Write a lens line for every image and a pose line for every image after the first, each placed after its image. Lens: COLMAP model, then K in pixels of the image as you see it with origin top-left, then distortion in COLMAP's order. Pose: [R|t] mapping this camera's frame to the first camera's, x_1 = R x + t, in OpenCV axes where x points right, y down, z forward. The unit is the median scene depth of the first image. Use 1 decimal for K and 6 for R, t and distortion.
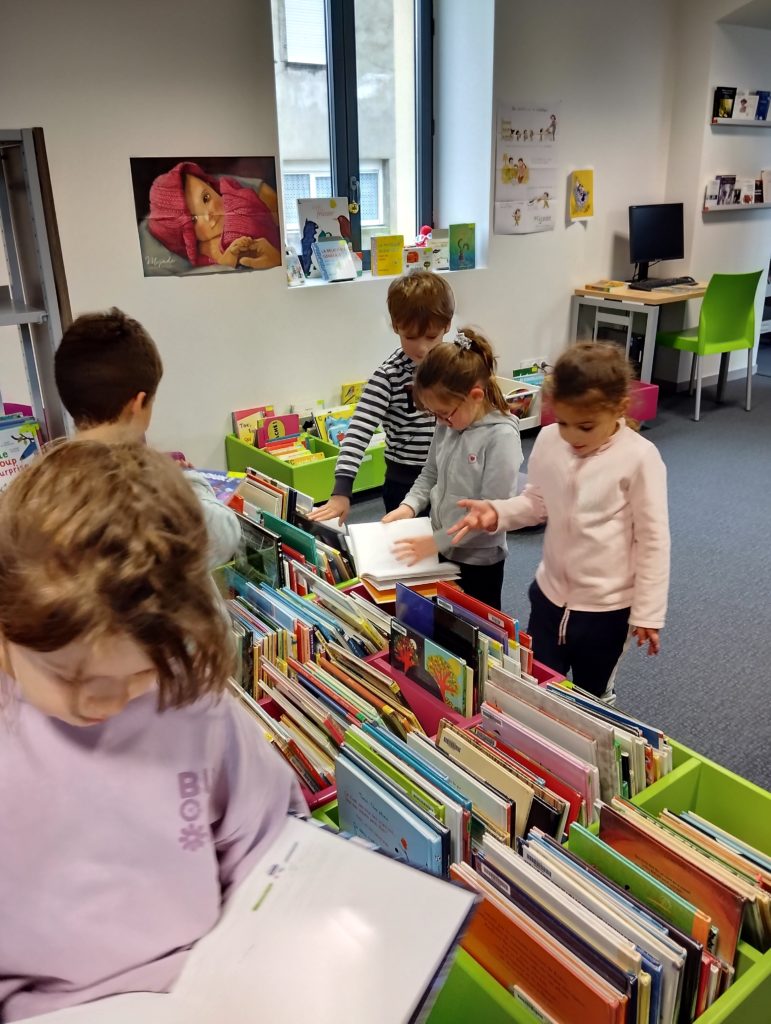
lens RADIAL K [[854.3, 0, 382.2], [0, 854.3, 510.9], [0, 0, 1]] dist [0.082915, -0.180586]
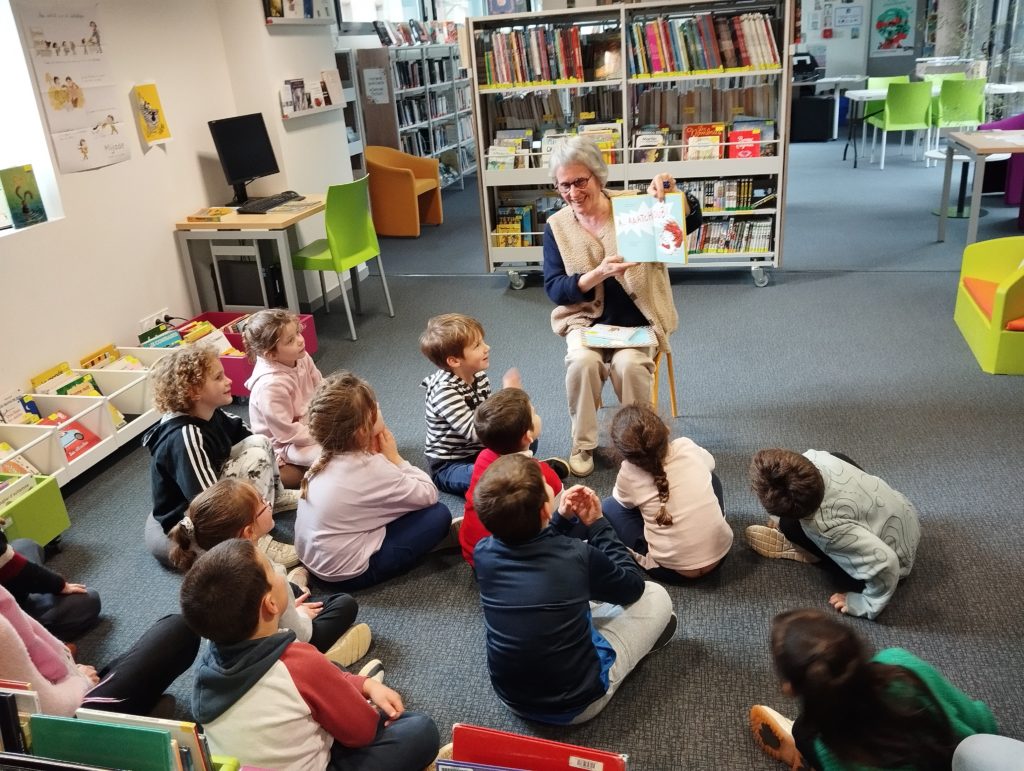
lens RADIAL K [[840.4, 0, 516.6], [0, 840.4, 389.0], [0, 0, 1]] dist [0.086090, -0.162152]
pose [[0.759657, -0.278162, 0.587832, -0.058772], [0.288897, 0.954164, 0.078167, -0.078149], [-0.582631, 0.110443, 0.805197, 0.169085]]
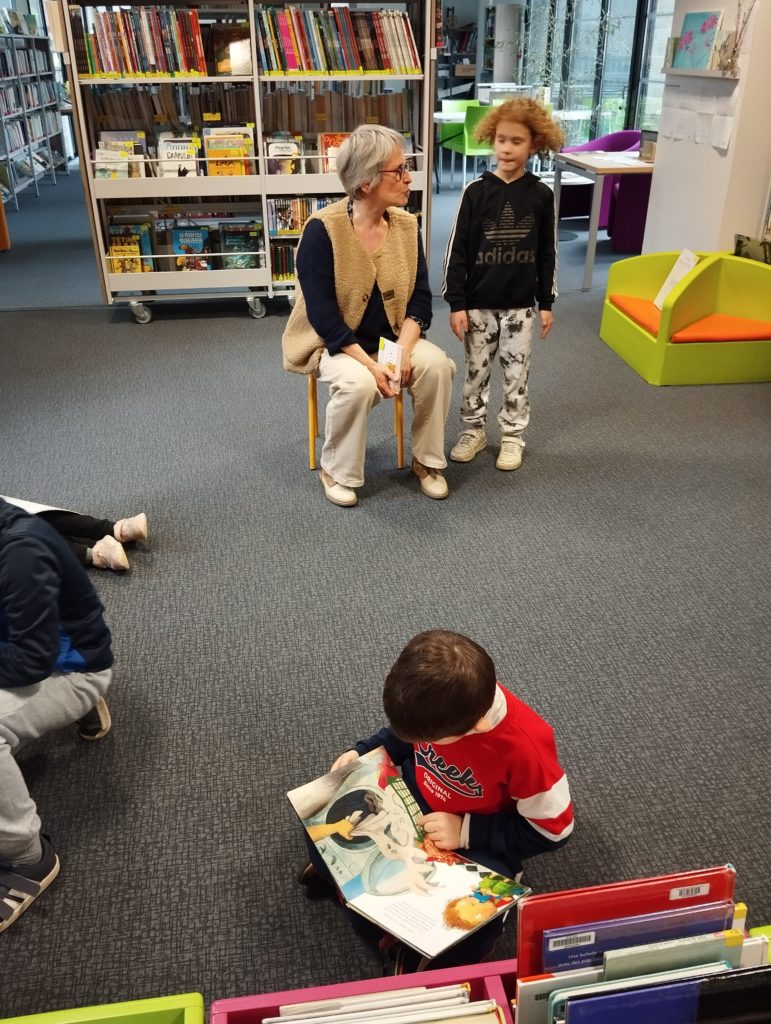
lens RADIAL K [[854.3, 0, 382.2], [0, 854.3, 510.9], [0, 0, 1]] dist [0.082915, -0.180586]
pose [[0.477185, -0.401746, 0.781597, -0.088140], [0.315130, 0.908465, 0.274562, -0.105887], [-0.820358, 0.115288, 0.560108, 0.303740]]
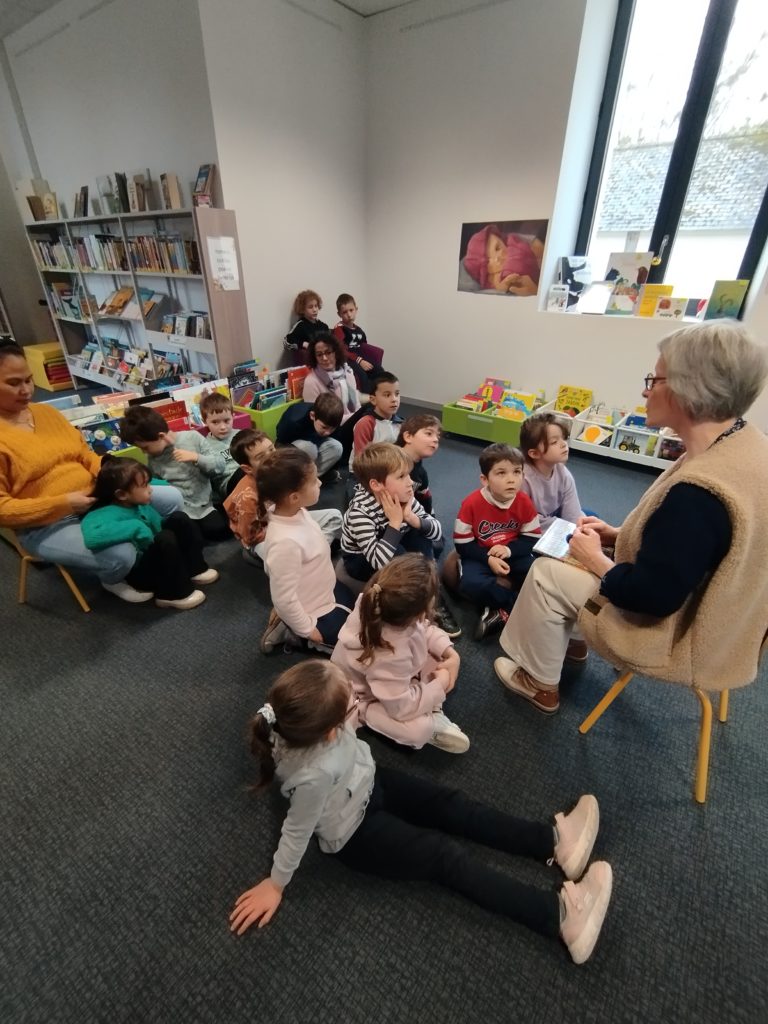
lens RADIAL K [[482.8, 0, 384.0], [0, 482.8, 512.0], [0, 0, 1]] dist [-0.001569, 0.016691]
pose [[0.252622, 0.476456, -0.842123, 0.617650], [-0.364780, 0.853029, 0.373198, -0.146584], [0.896168, 0.212912, 0.389296, 0.410625]]
